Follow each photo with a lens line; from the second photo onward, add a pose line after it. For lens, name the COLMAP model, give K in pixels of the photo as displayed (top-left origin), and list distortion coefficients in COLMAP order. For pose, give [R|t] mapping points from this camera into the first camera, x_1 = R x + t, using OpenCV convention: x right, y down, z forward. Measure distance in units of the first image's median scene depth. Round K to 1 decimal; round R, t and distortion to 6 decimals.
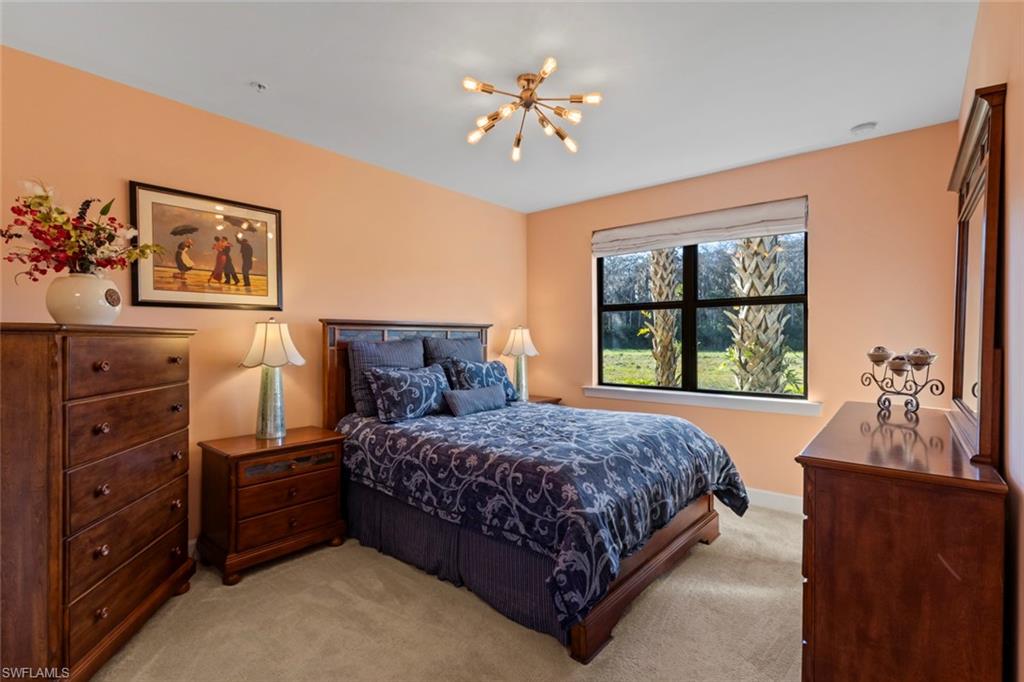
lens RADIAL K [[472.1, 0, 512.8], [0, 472.1, 339.9], [0, 0, 1]] dist [0.005489, -0.000299]
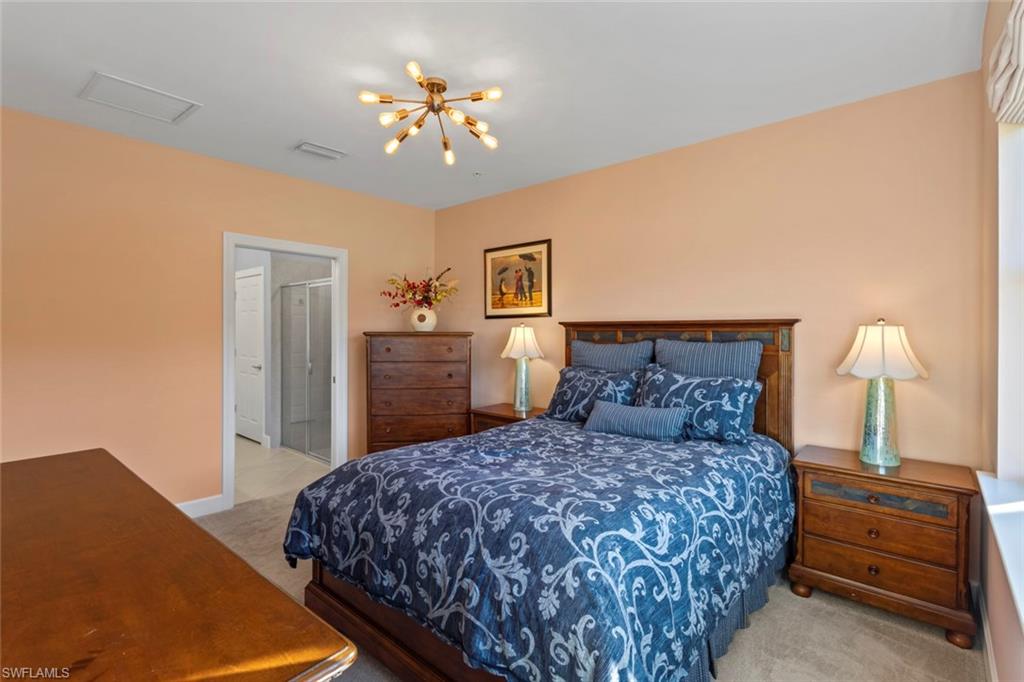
lens RADIAL K [[472.1, 0, 495.0], [0, 472.1, 345.4], [0, 0, 1]] dist [0.005489, -0.000299]
pose [[-0.053836, 0.030426, -0.998086, 0.882546], [-0.010728, 0.999460, 0.031047, -0.023771], [0.998492, 0.012379, -0.053481, 1.005019]]
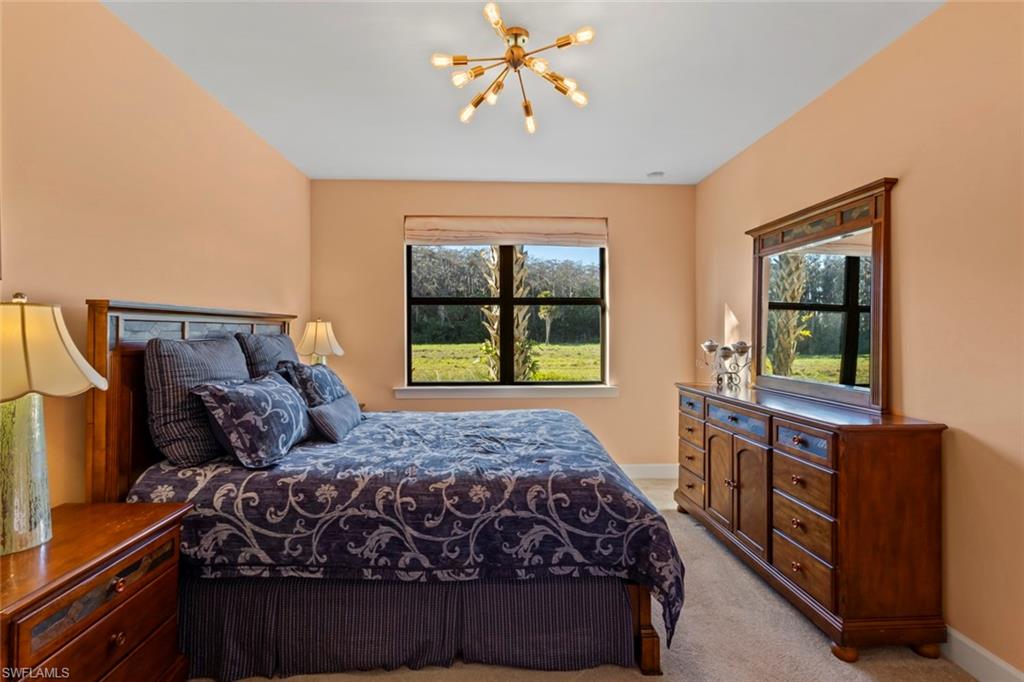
lens RADIAL K [[472.1, 0, 511.7], [0, 472.1, 328.5], [0, 0, 1]] dist [0.005489, -0.000299]
pose [[0.737757, 0.006174, 0.675038, -0.471668], [0.002098, 0.999932, -0.011439, -0.004608], [-0.675063, 0.009856, 0.737694, 0.318398]]
